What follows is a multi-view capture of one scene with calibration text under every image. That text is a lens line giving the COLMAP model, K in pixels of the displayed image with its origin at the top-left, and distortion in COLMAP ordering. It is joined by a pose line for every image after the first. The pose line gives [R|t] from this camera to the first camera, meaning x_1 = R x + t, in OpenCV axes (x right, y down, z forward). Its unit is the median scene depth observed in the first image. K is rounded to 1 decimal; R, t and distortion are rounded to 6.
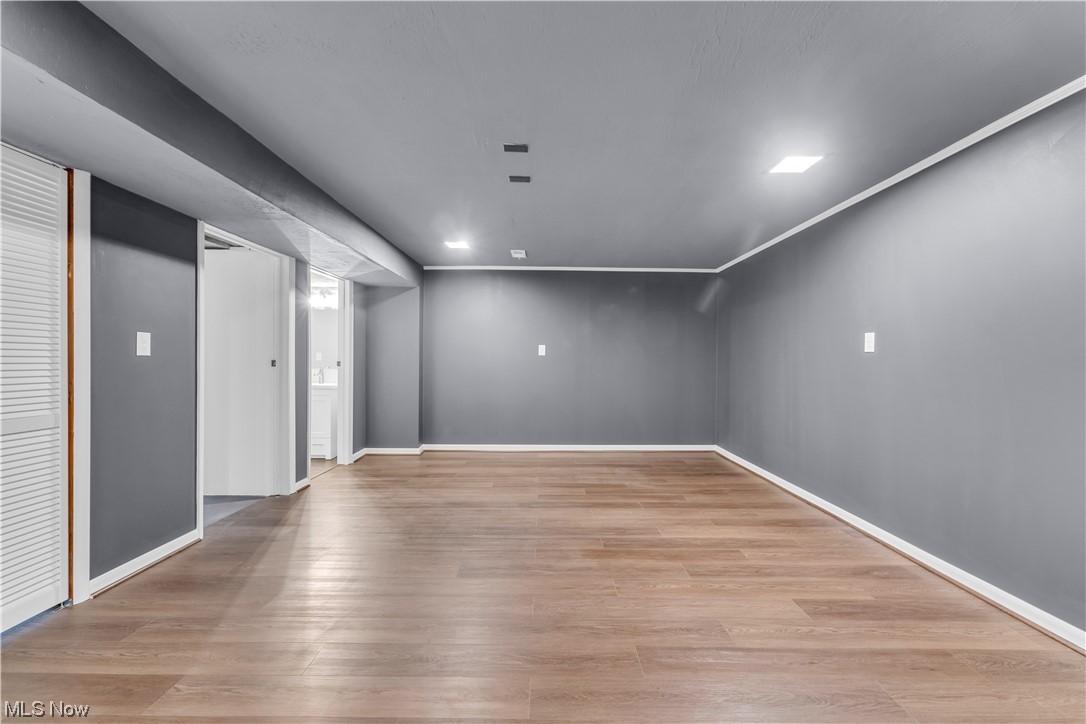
lens RADIAL K [[442.6, 0, 545.1], [0, 442.6, 359.8], [0, 0, 1]] dist [0.002076, -0.000584]
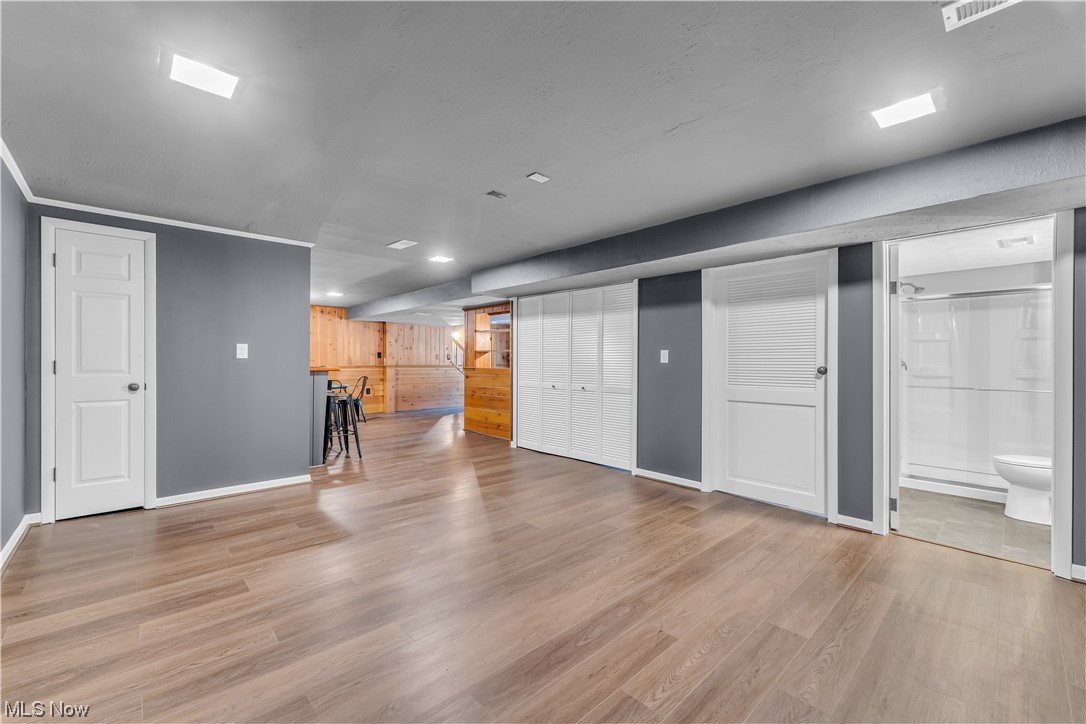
lens RADIAL K [[442.6, 0, 541.5], [0, 442.6, 362.2], [0, 0, 1]] dist [0.002076, -0.000584]
pose [[-0.732784, -0.010053, -0.680387, 0.617188], [-0.014592, 0.999893, 0.000942, -0.003729], [0.680305, 0.010618, -0.732852, 1.784184]]
